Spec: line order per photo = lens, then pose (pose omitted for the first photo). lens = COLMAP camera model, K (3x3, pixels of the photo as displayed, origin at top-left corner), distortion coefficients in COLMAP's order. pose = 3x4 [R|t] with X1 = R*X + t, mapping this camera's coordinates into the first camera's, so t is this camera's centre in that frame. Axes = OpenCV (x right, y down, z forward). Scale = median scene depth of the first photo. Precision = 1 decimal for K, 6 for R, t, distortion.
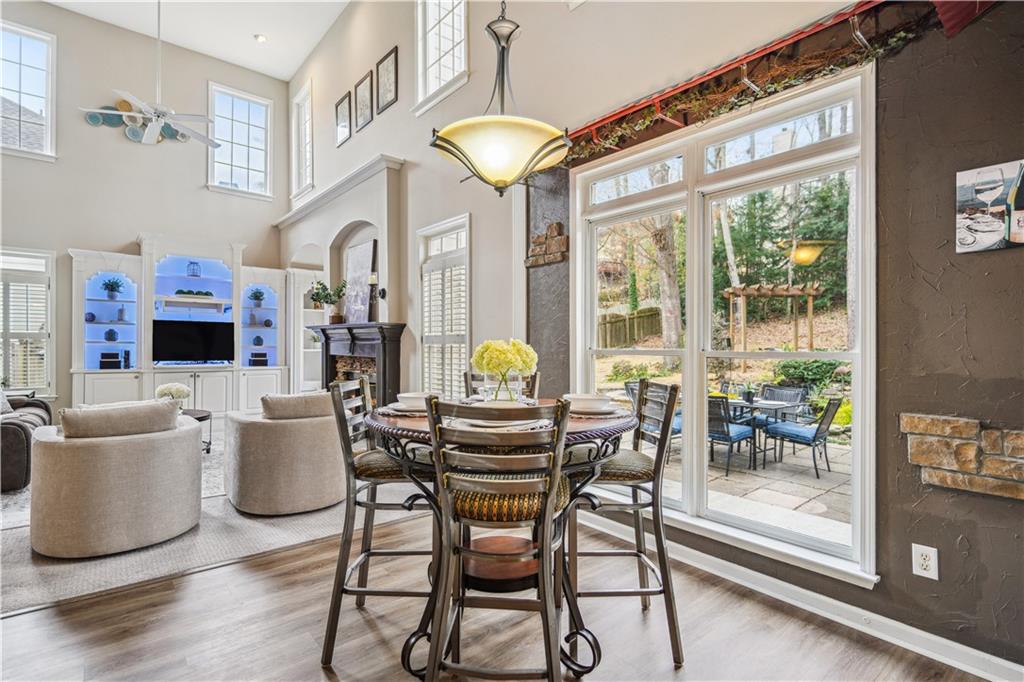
lens RADIAL K [[505.4, 0, 509.1], [0, 505.4, 345.5], [0, 0, 1]] dist [-0.003194, -0.002418]
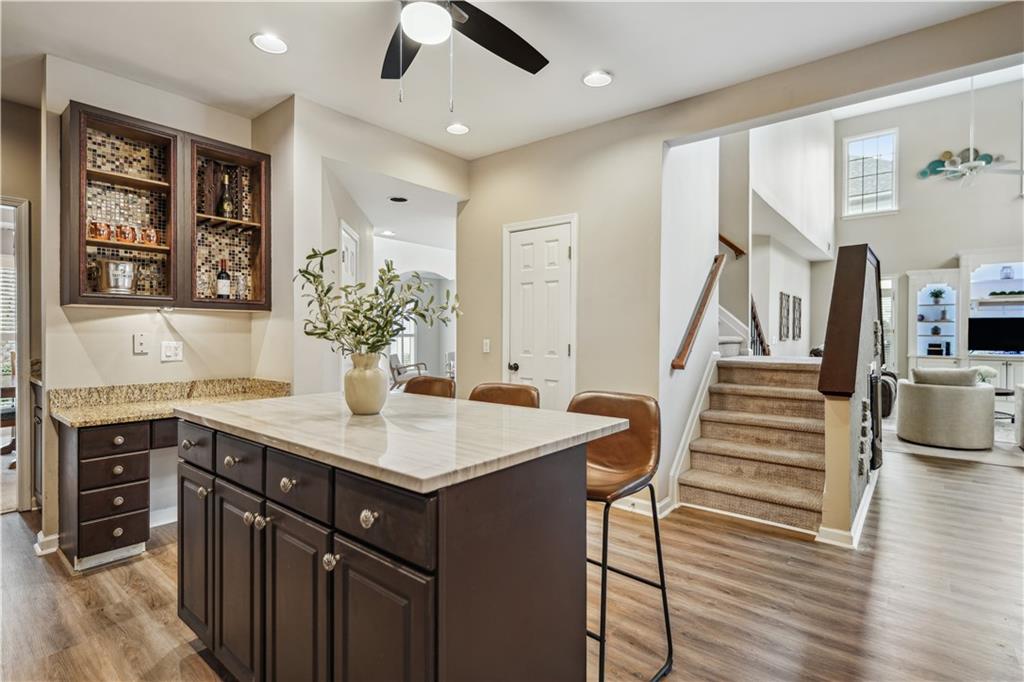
lens RADIAL K [[505.4, 0, 537.3], [0, 505.4, 340.0], [0, 0, 1]] dist [-0.003194, -0.002418]
pose [[0.234741, 0.005739, -0.972041, 0.276597], [-0.002238, 0.999983, 0.005364, 0.000713], [0.972055, 0.000916, 0.234750, -0.361130]]
